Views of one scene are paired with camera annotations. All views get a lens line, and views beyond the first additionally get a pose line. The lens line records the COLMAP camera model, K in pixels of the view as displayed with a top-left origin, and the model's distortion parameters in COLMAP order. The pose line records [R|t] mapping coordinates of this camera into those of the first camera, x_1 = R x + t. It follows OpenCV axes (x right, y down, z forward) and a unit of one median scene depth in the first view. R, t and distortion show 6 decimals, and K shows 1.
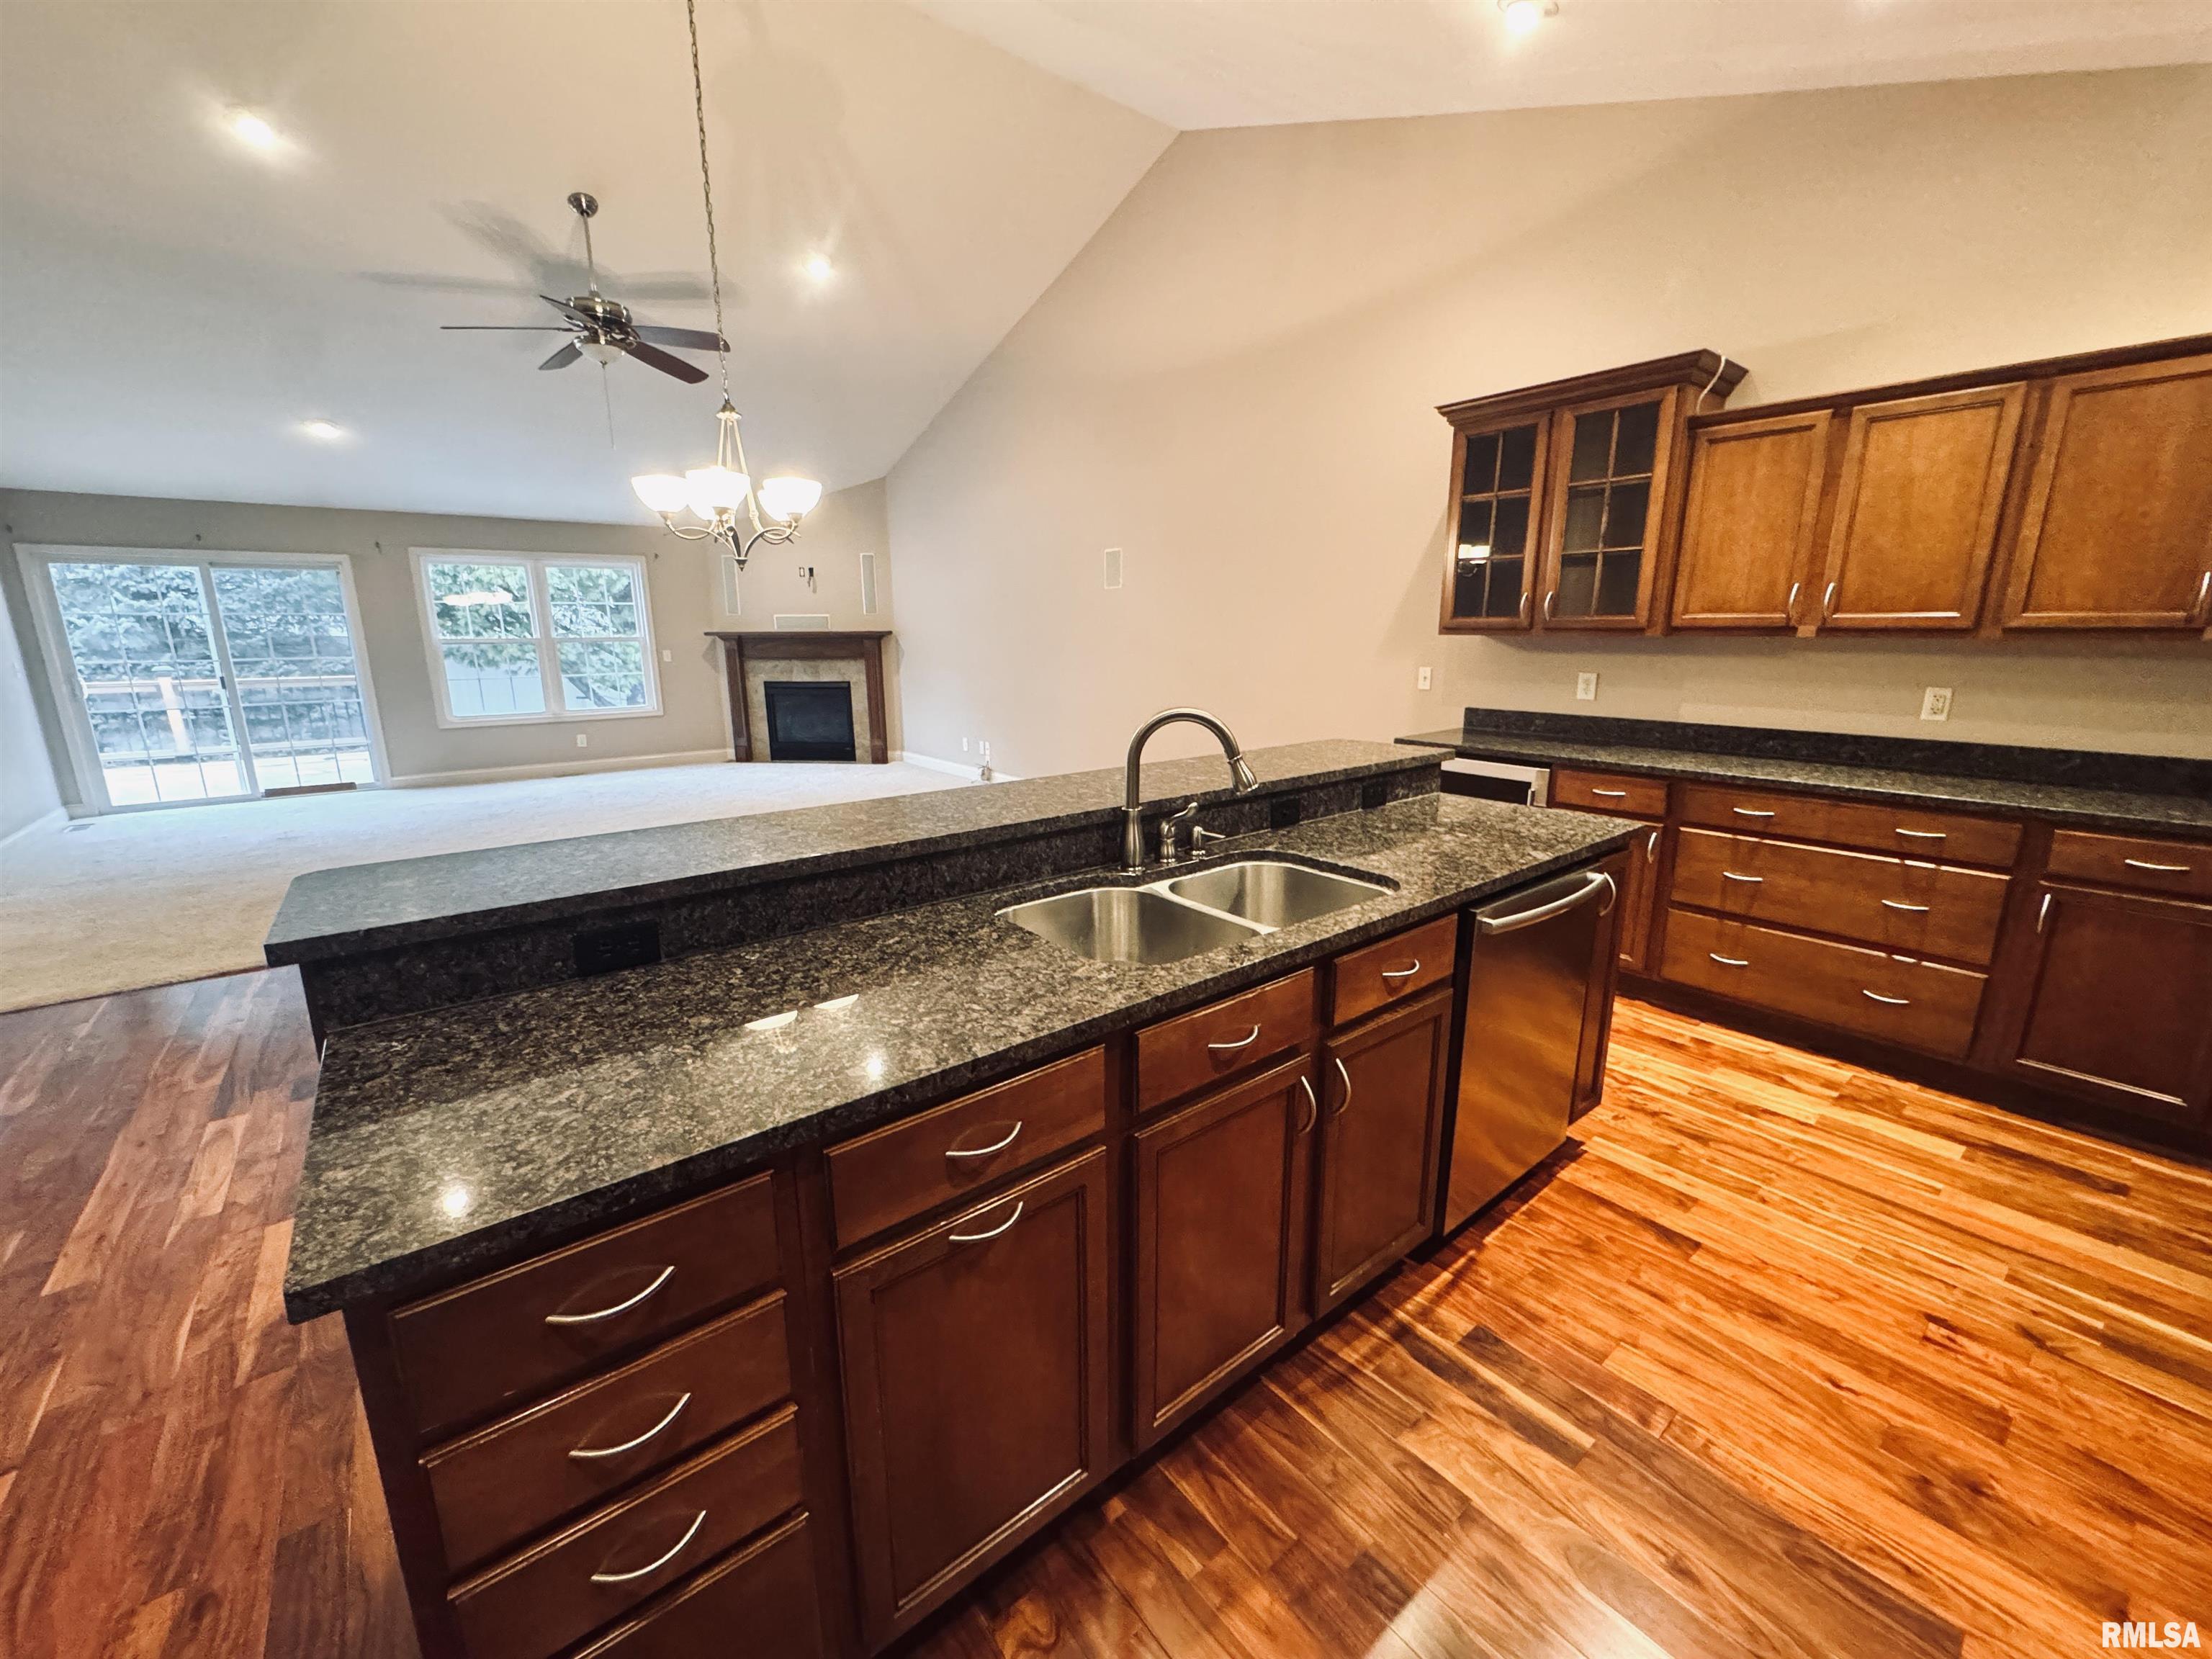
lens RADIAL K [[881.2, 0, 1105.6], [0, 881.2, 828.3], [0, 0, 1]] dist [-0.004918, 0.000710]
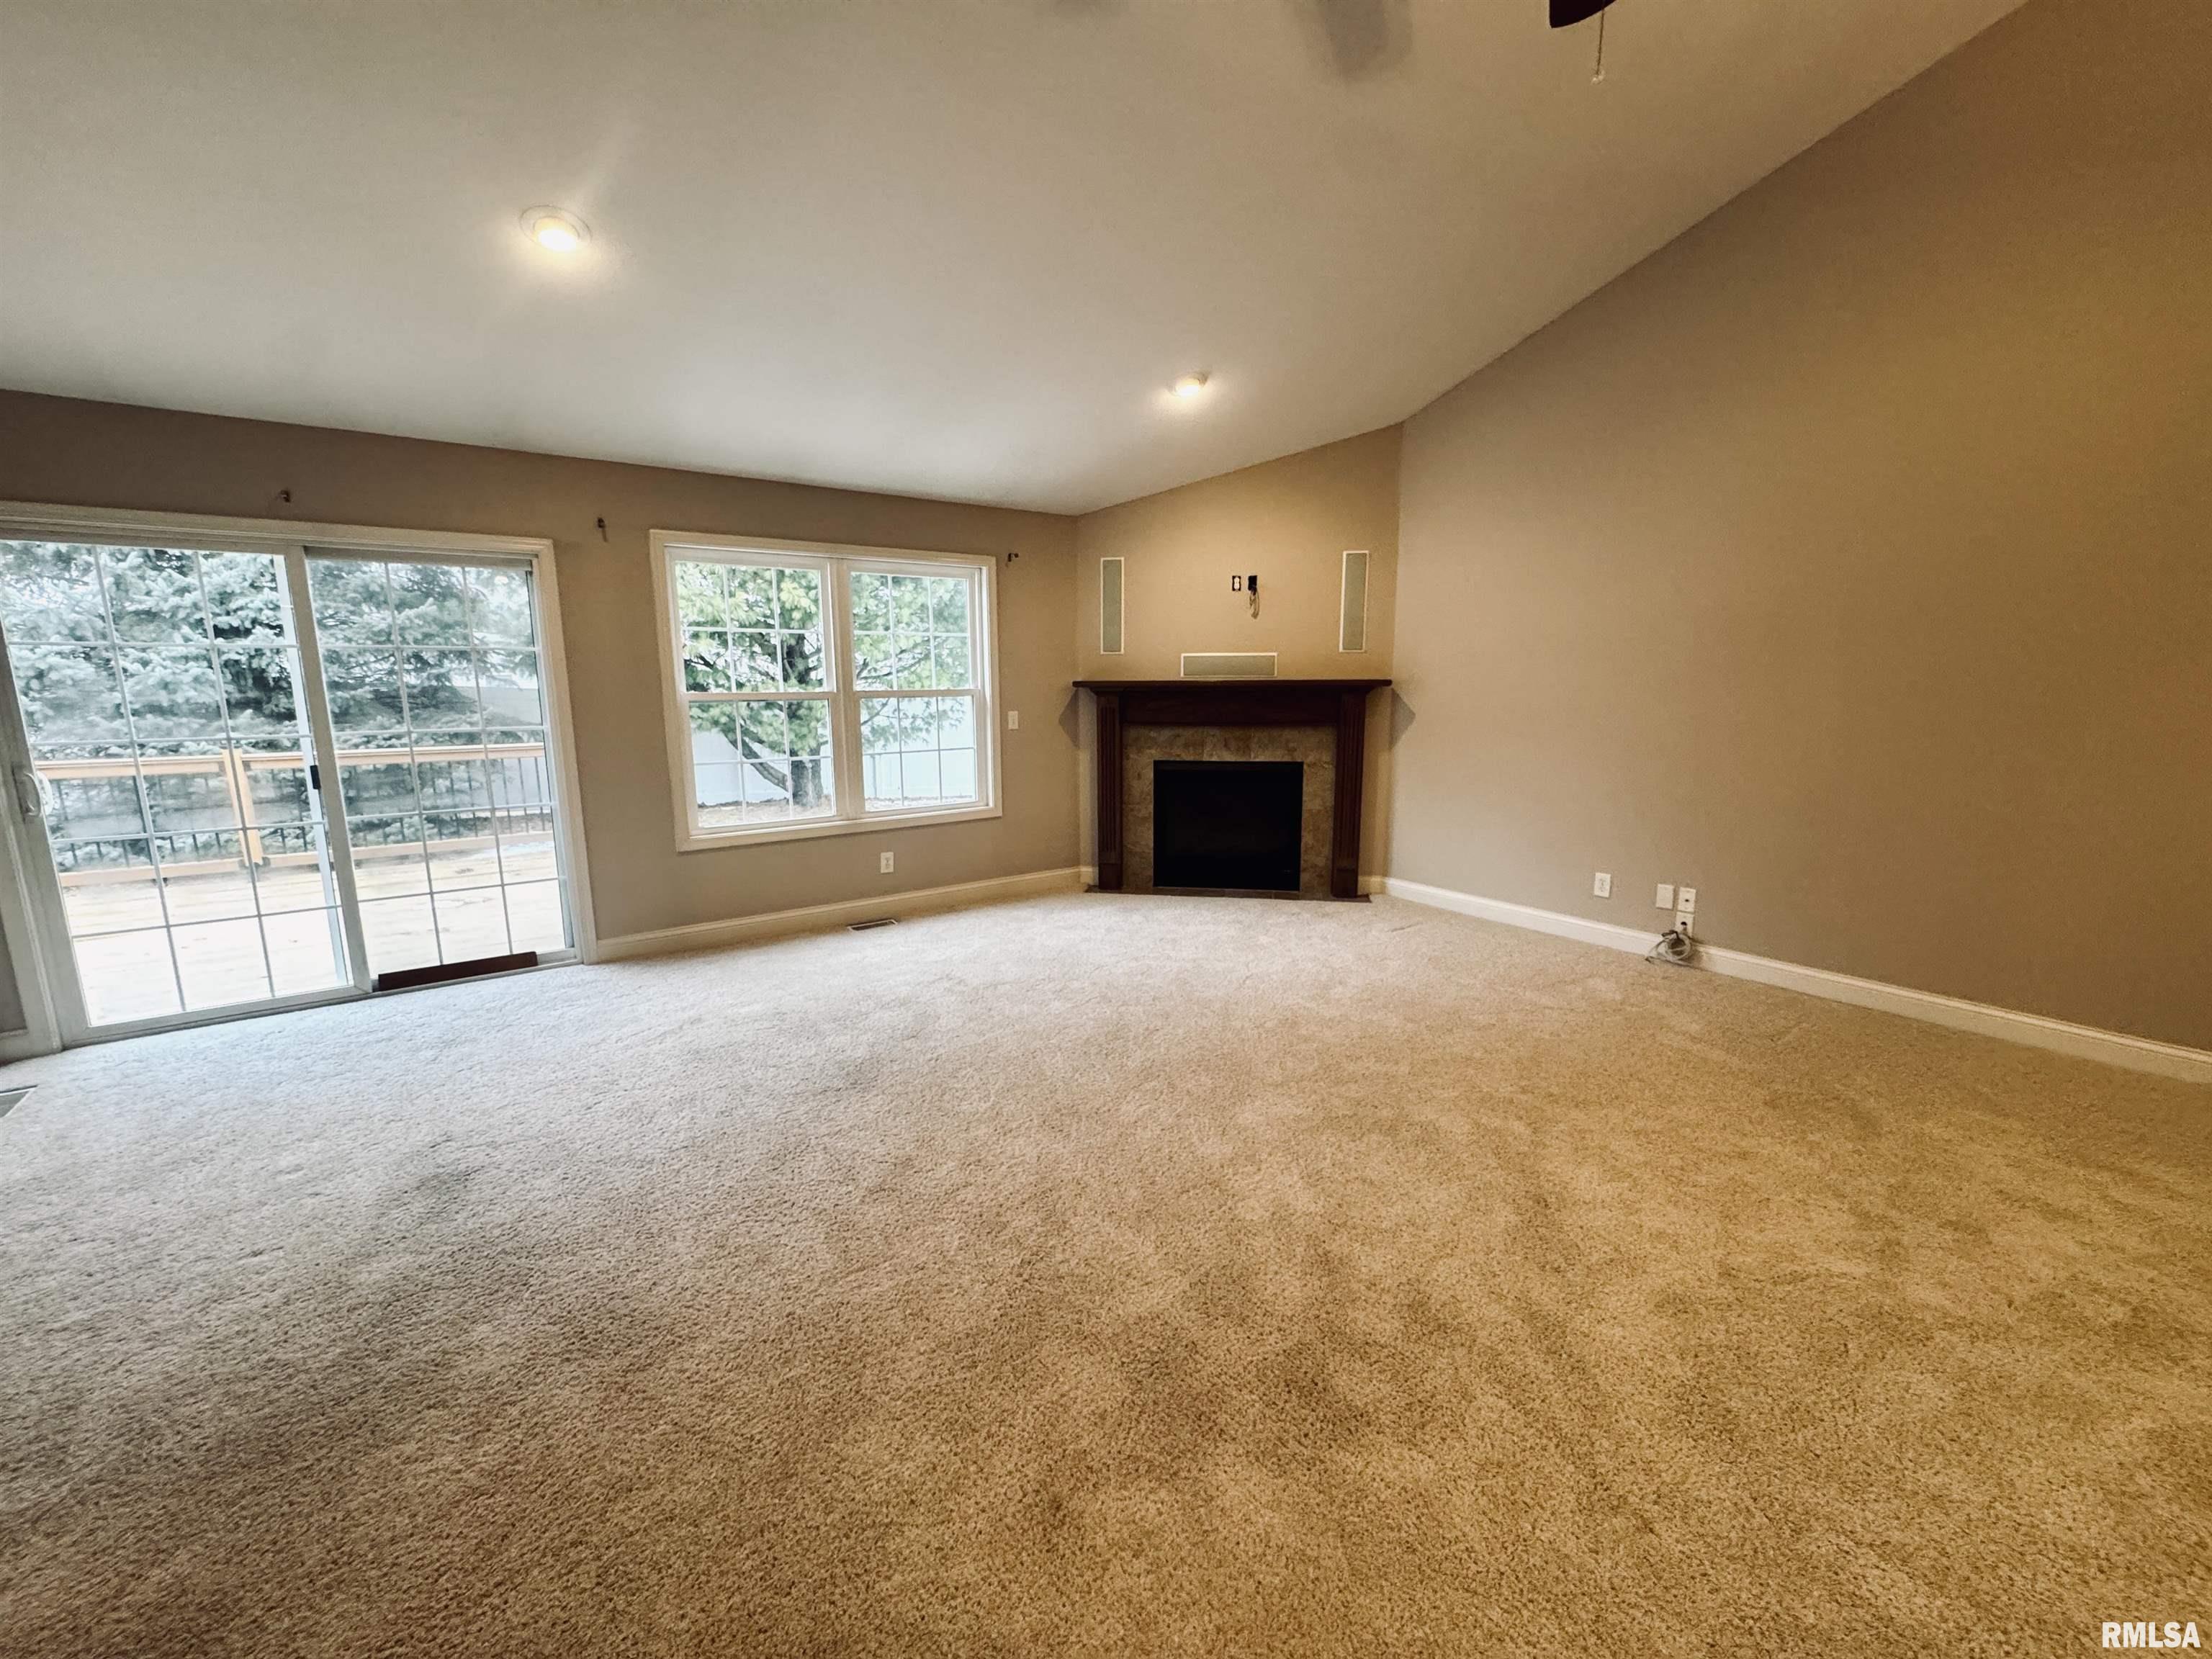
lens RADIAL K [[881.2, 0, 1105.6], [0, 881.2, 828.3], [0, 0, 1]] dist [-0.004918, 0.000710]
pose [[0.998540, 0.008243, -0.053381, -0.332557], [-0.011076, 0.998534, -0.052990, -0.074007], [0.052866, 0.053504, 0.997167, 0.330451]]
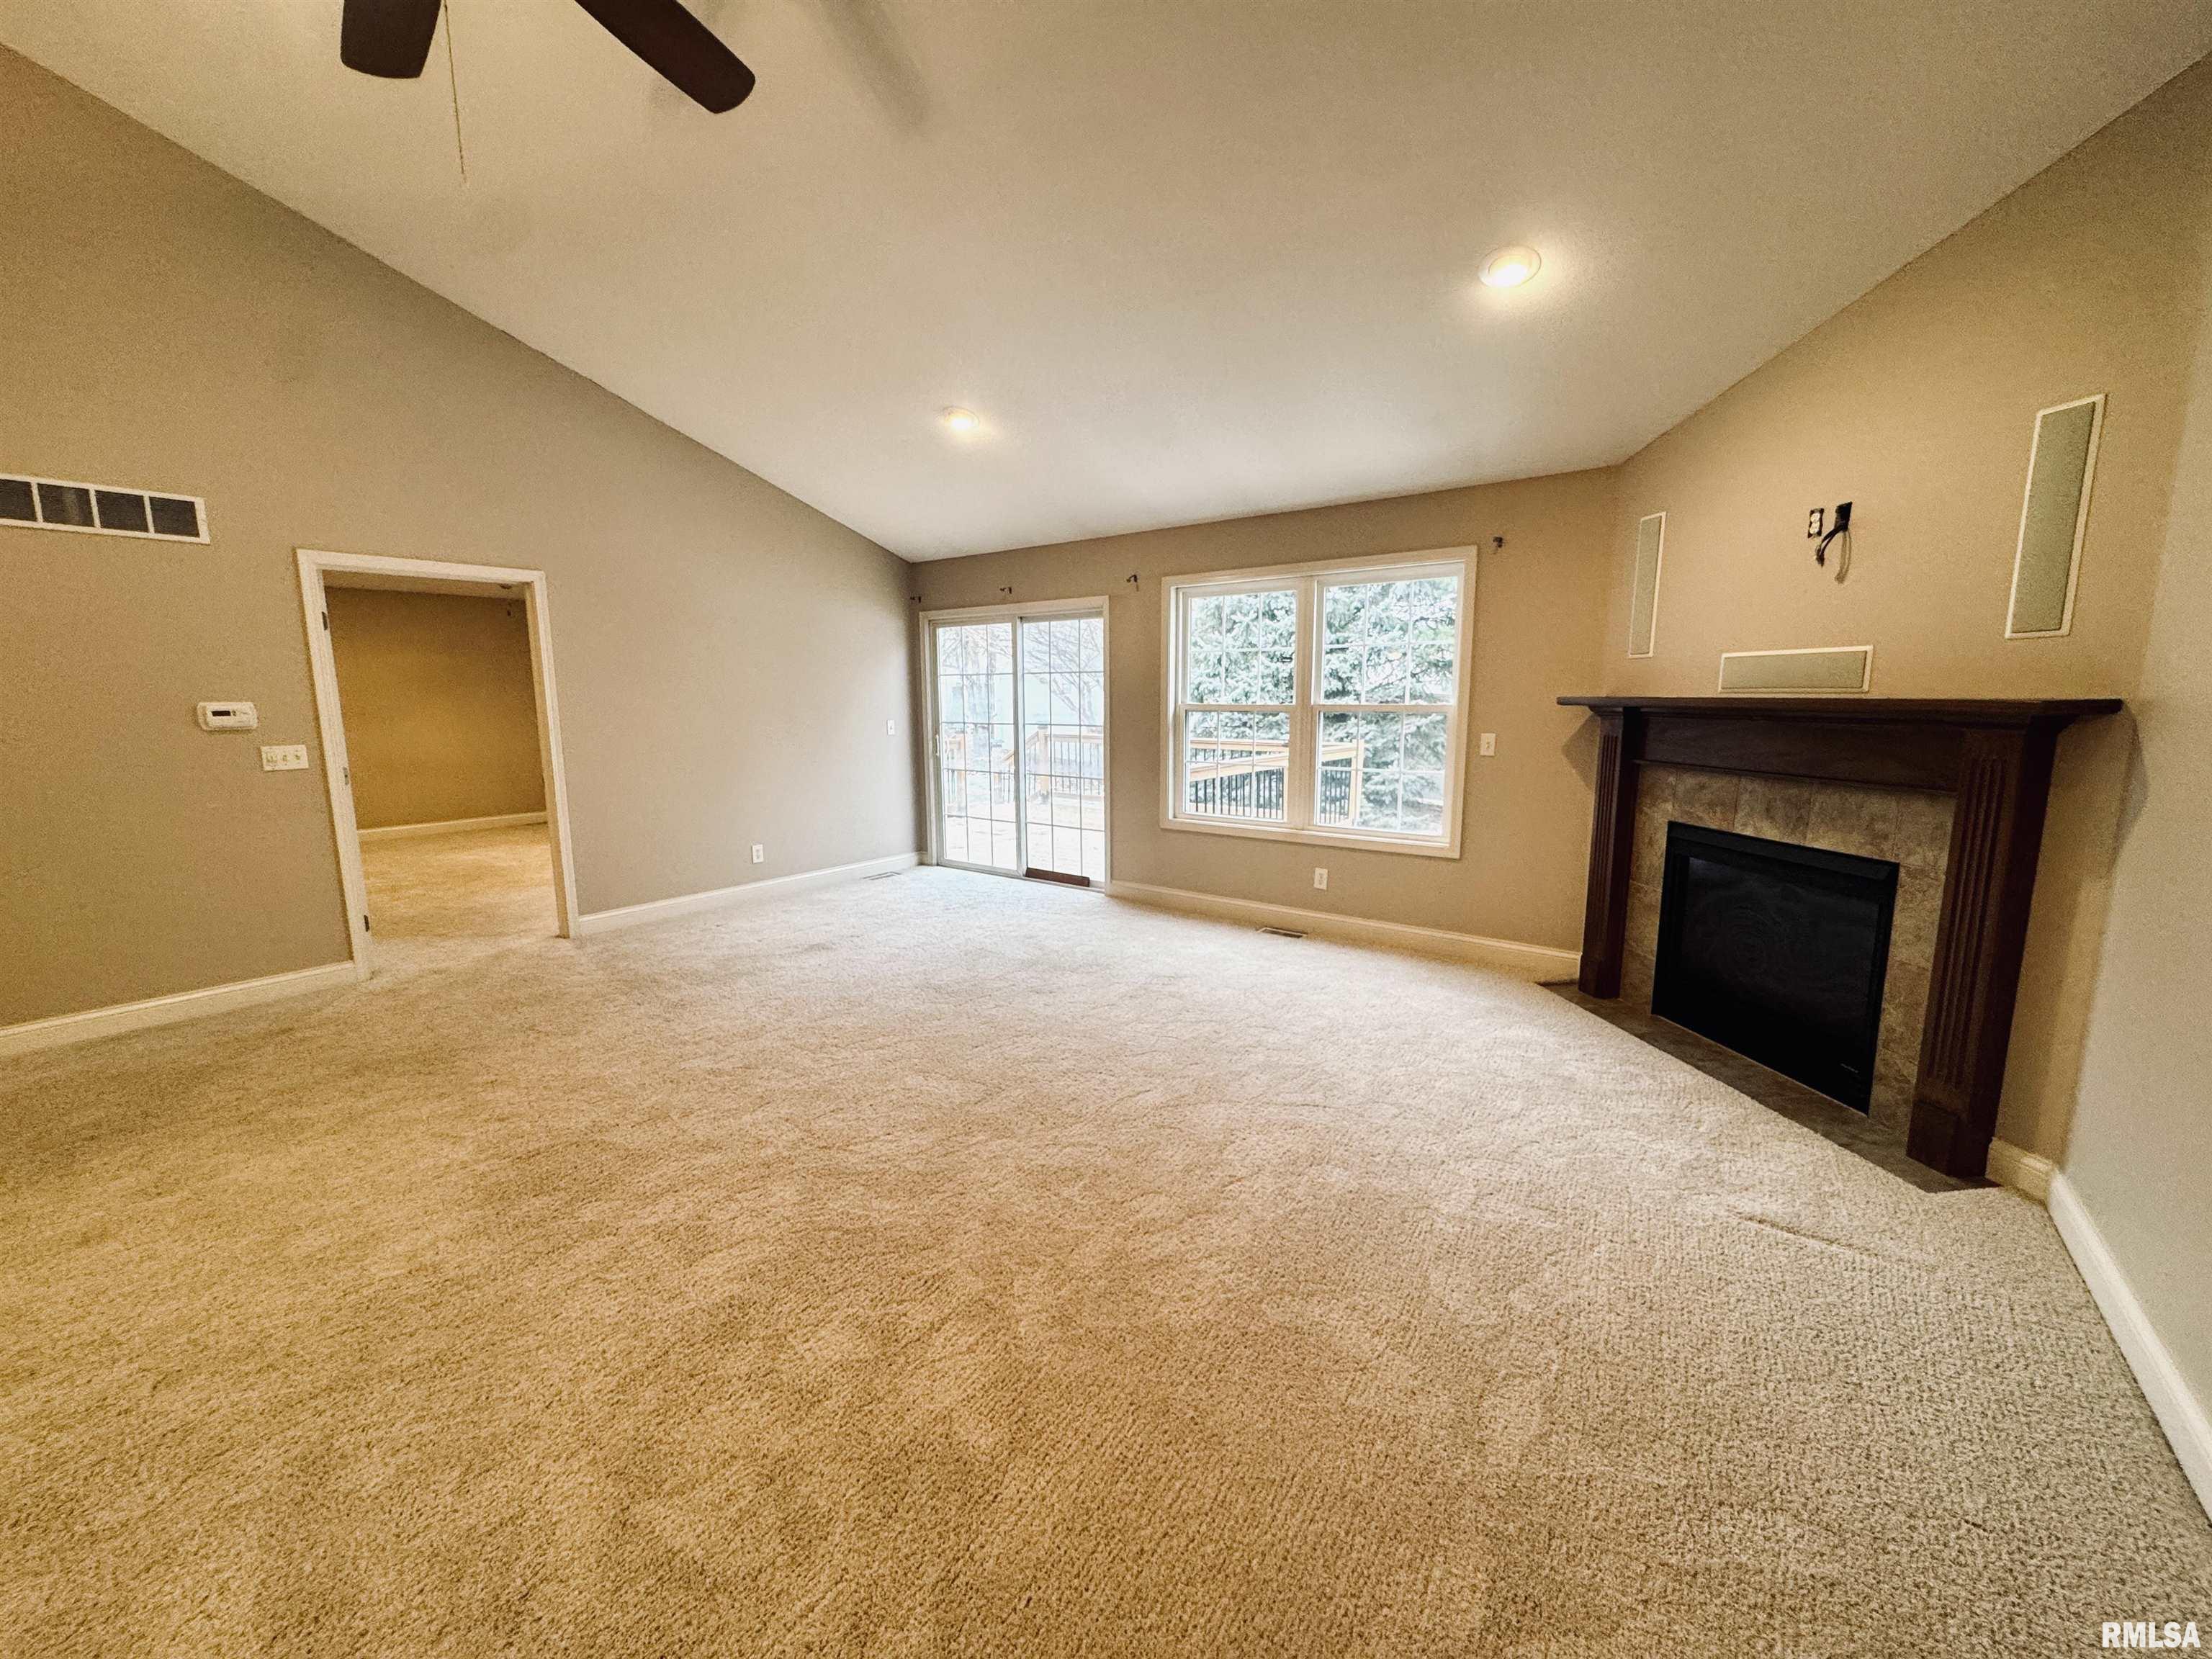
lens RADIAL K [[881.2, 0, 1105.6], [0, 881.2, 828.3], [0, 0, 1]] dist [-0.004918, 0.000710]
pose [[0.242493, 0.151514, -0.958249, -0.059769], [-0.211665, 0.972197, 0.100156, -0.127901], [0.946781, 0.178541, 0.267822, 0.559345]]
